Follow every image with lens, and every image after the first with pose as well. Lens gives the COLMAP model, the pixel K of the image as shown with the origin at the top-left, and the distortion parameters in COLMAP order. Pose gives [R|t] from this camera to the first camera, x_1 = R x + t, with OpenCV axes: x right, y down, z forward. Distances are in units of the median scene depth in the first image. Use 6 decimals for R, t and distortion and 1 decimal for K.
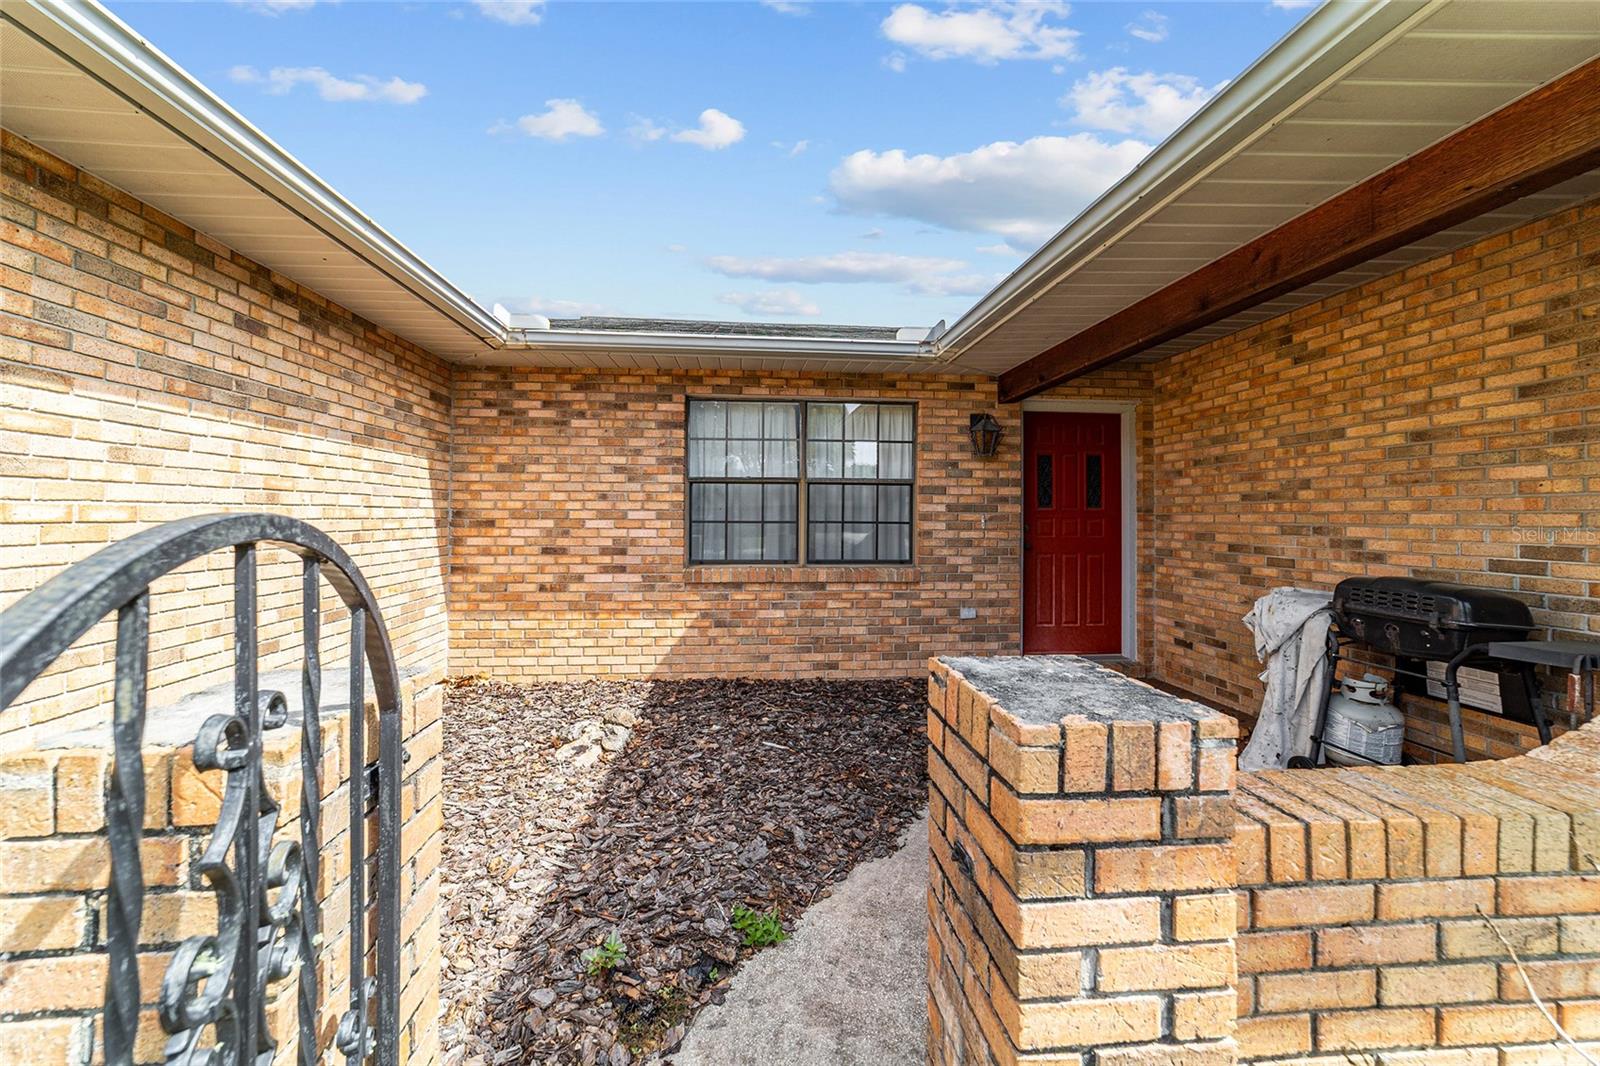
lens RADIAL K [[639.6, 0, 800.9], [0, 639.6, 499.0], [0, 0, 1]] dist [-0.016845, 0.000094]
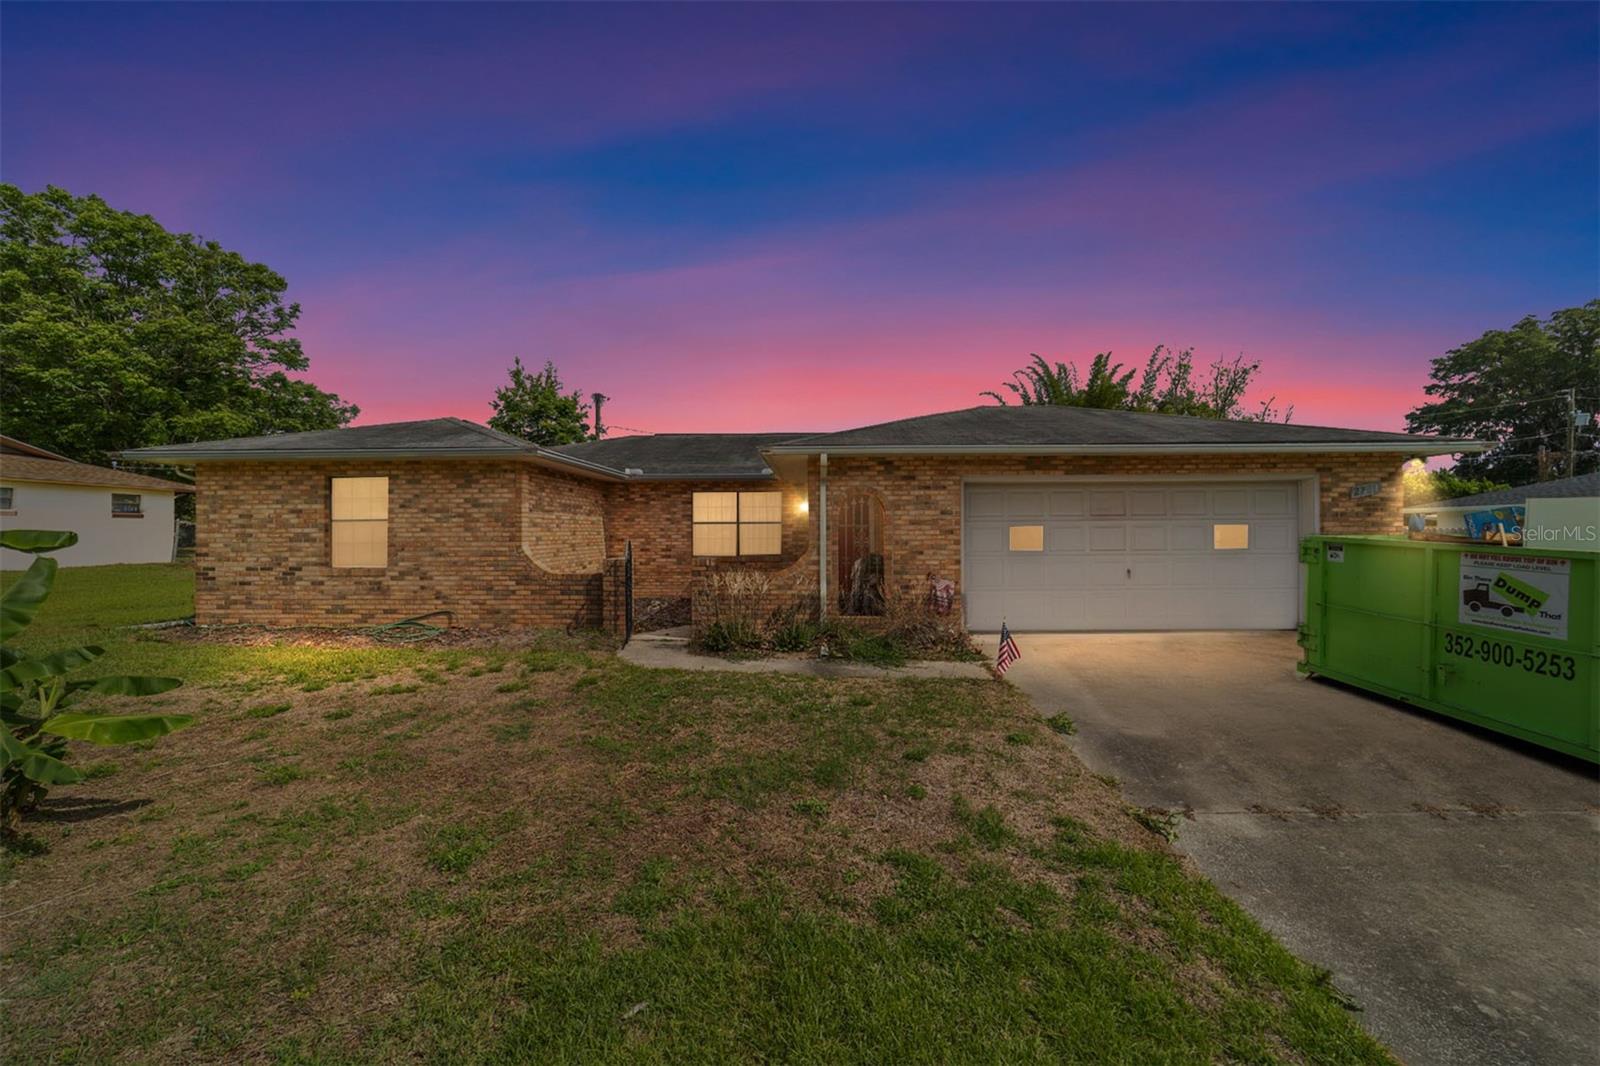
lens RADIAL K [[628.5, 0, 797.0], [0, 628.5, 526.6], [0, 0, 1]] dist [-0.019287, 0.009047]
pose [[0.992838, -0.010245, -0.119030, 0.570631], [0.012387, 0.999774, 0.017269, -0.055948], [0.118826, -0.018620, 0.992740, -1.564185]]
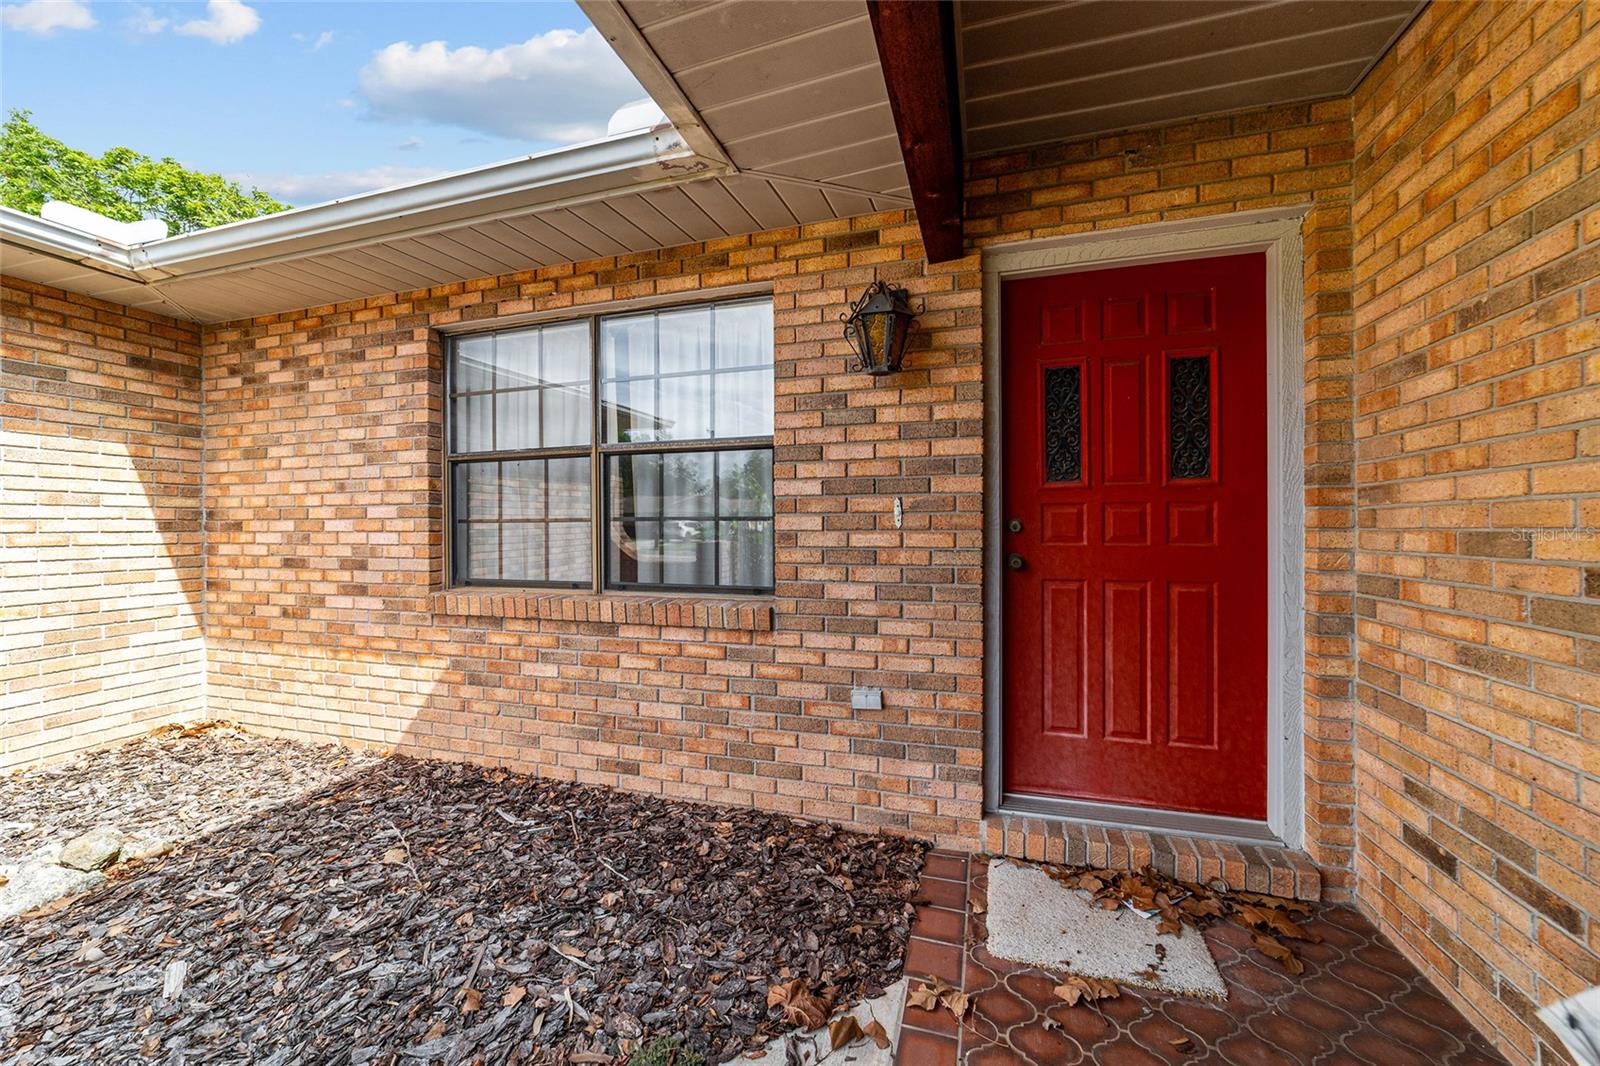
lens RADIAL K [[628.5, 0, 797.0], [0, 628.5, 526.6], [0, 0, 1]] dist [-0.019287, 0.009047]
pose [[0.921222, -0.010868, -0.388886, 0.419780], [0.019919, 0.999616, 0.019251, 0.036790], [0.388527, -0.025481, 0.921085, 0.558078]]
